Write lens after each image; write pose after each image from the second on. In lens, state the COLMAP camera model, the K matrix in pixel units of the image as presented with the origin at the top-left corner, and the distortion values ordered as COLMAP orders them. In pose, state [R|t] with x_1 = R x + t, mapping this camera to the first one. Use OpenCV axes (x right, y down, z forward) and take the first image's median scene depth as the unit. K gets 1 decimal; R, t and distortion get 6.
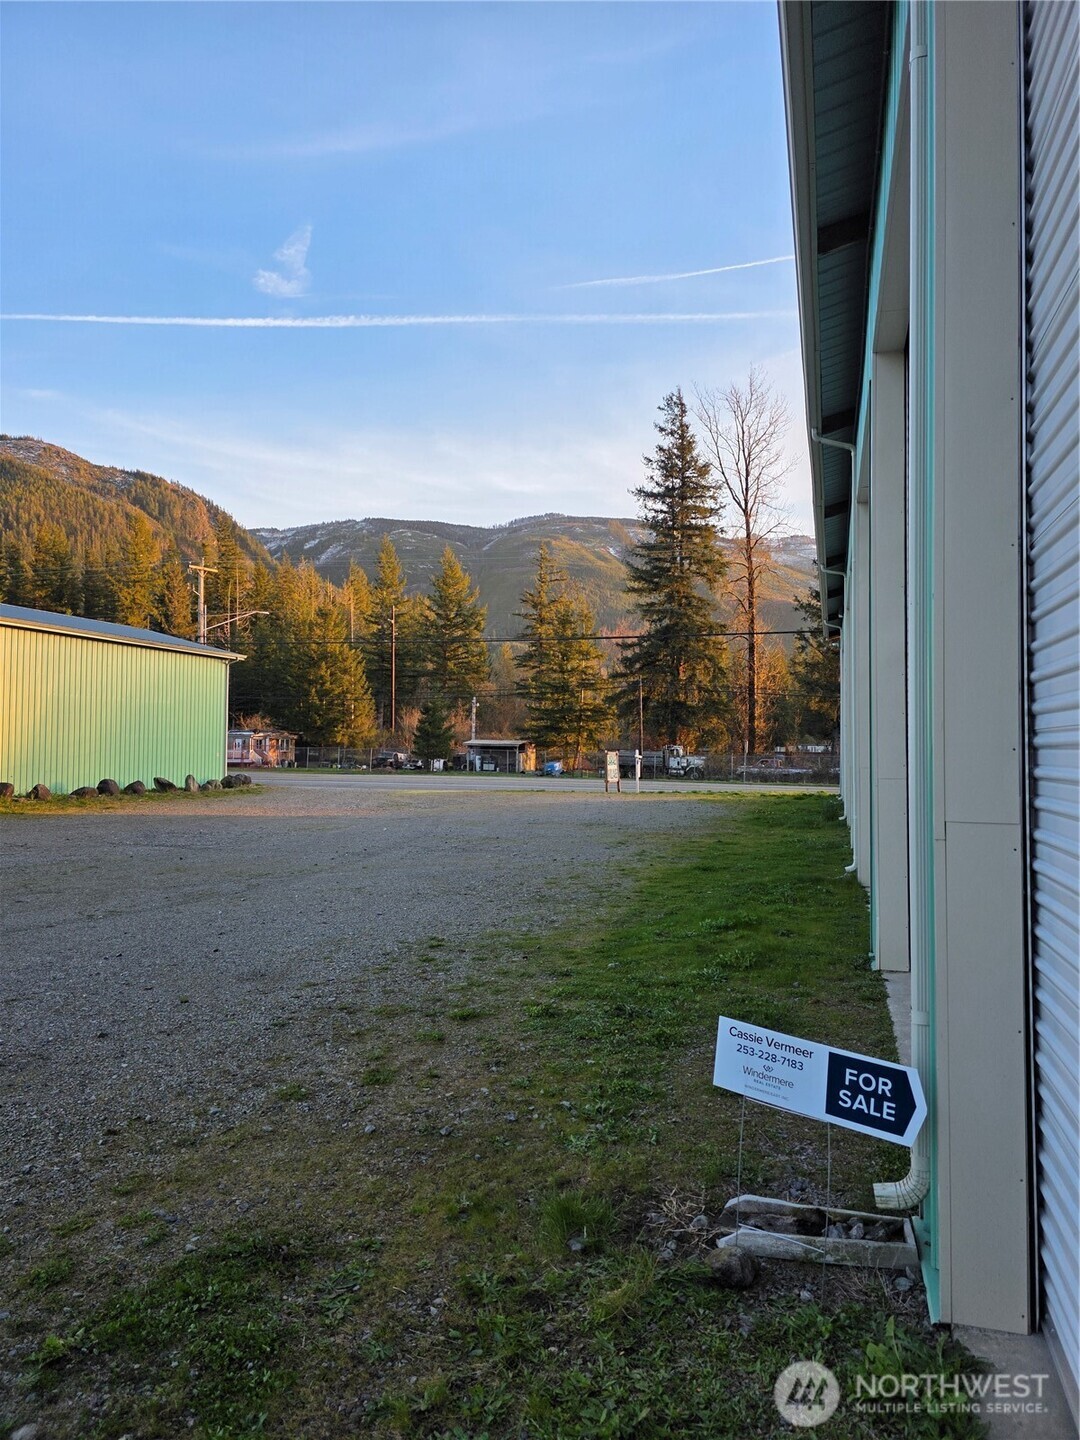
lens RADIAL K [[979.9, 0, 538.9], [0, 979.9, 719.2], [0, 0, 1]] dist [0.065403, -0.061558]
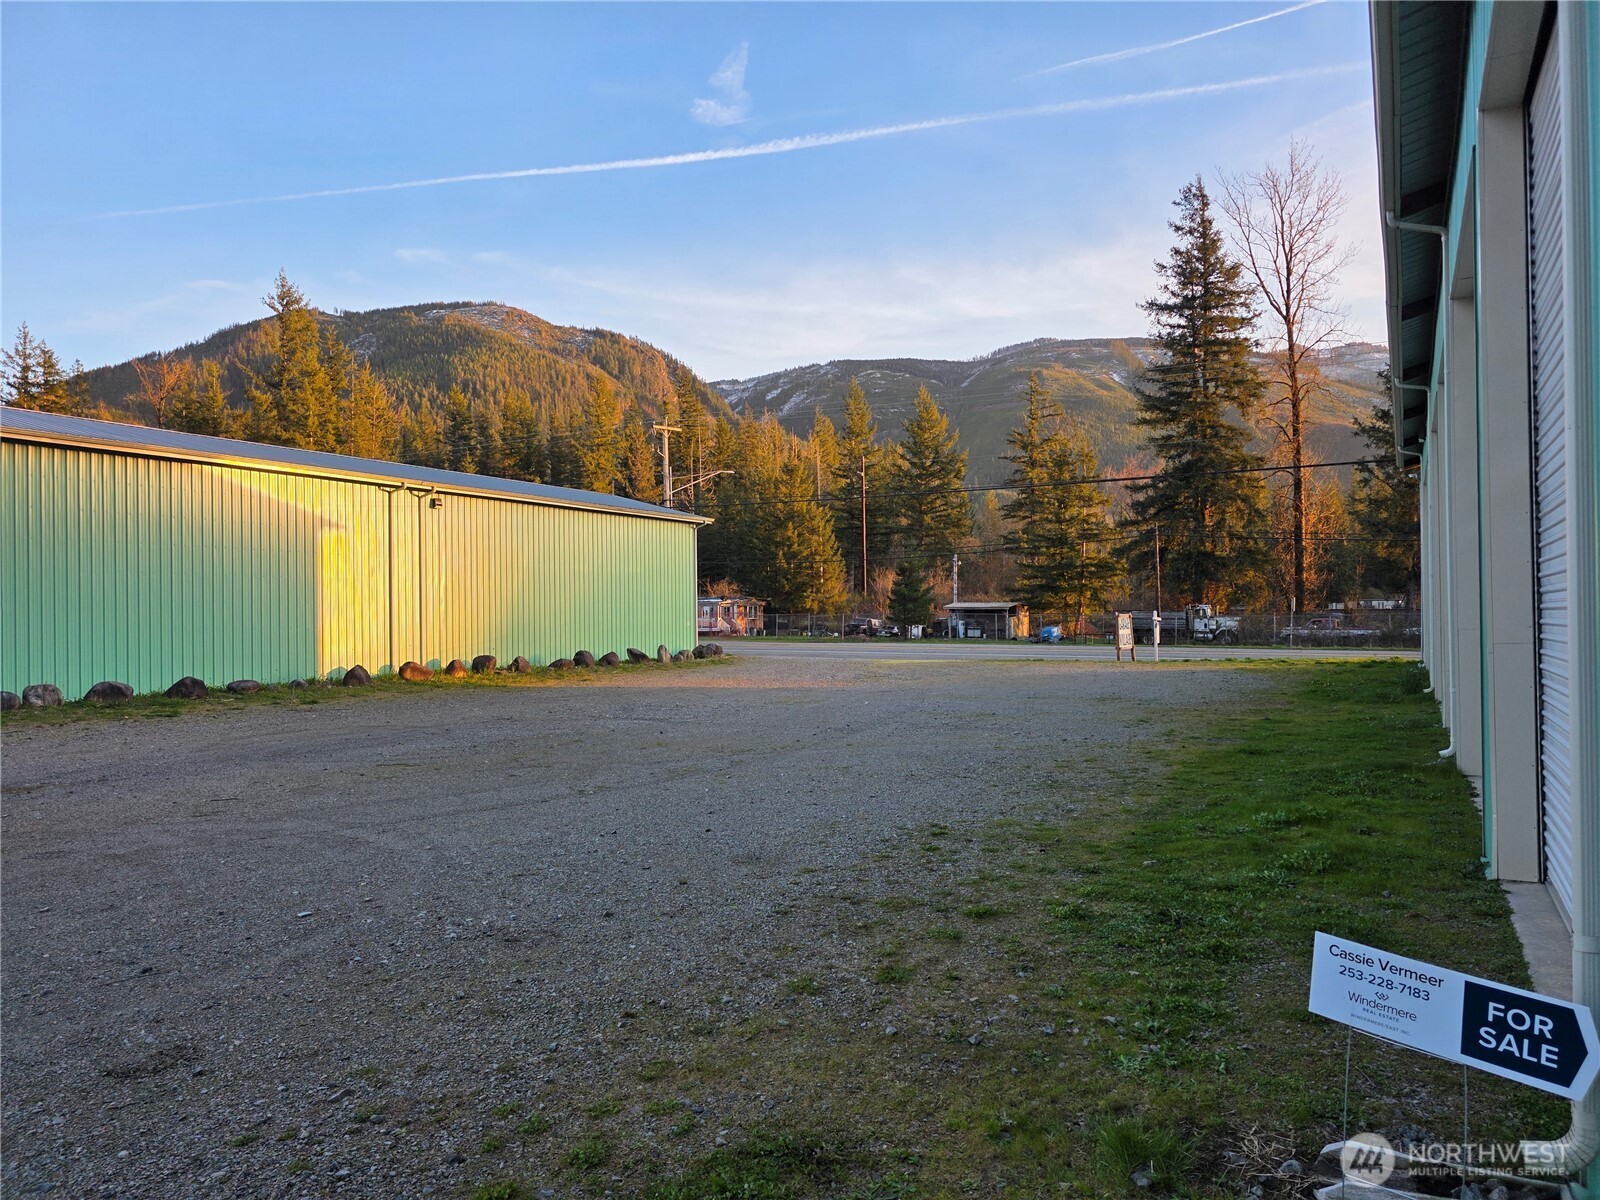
lens RADIAL K [[1088.8, 0, 783.0], [0, 1088.8, 611.3], [0, 0, 1]] dist [0.065403, -0.061558]
pose [[0.974934, -0.018844, -0.221697, -0.009129], [0.025112, 0.999360, 0.025487, -0.001478], [0.221074, -0.030416, 0.974783, -0.002111]]
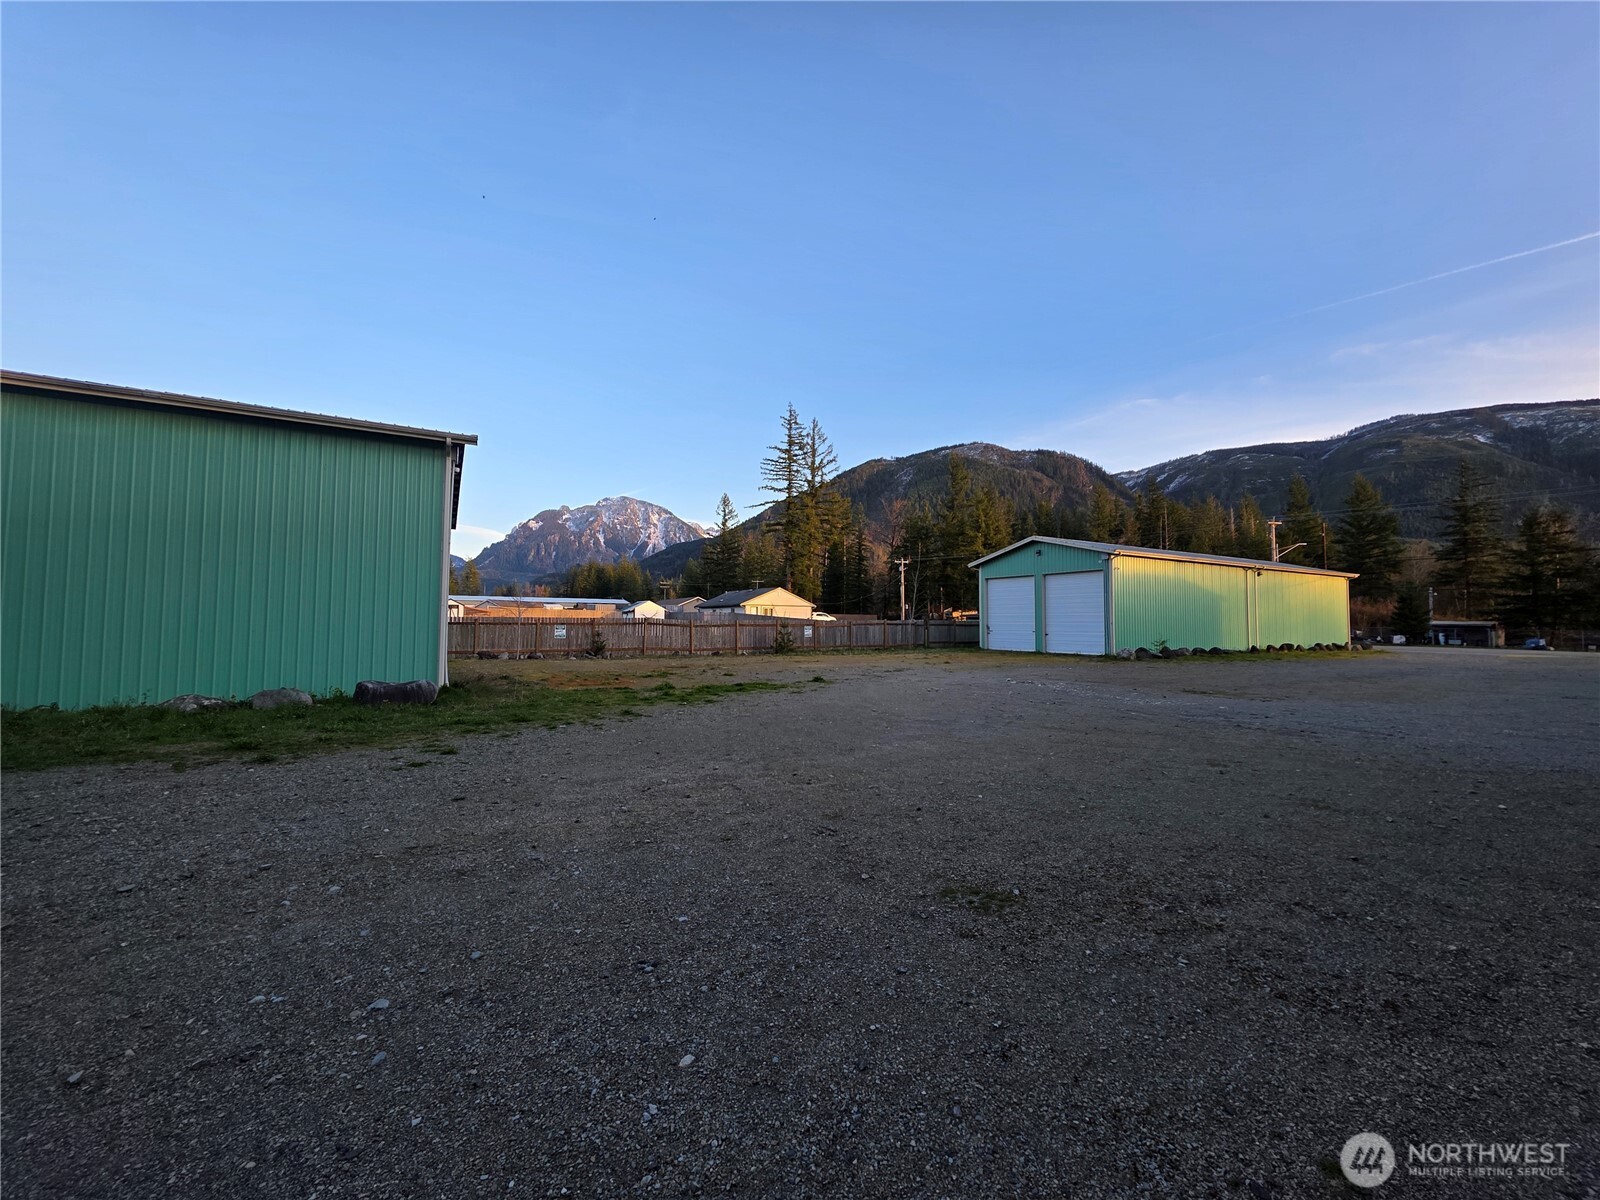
lens RADIAL K [[635.4, 0, 797.7], [0, 635.4, 590.6], [0, 0, 1]] dist [0.001437, 0.000467]
pose [[0.728477, -0.035048, -0.684173, -1.405604], [0.017719, 0.999320, -0.032327, -0.097629], [0.684841, 0.011426, 0.728603, -2.849455]]
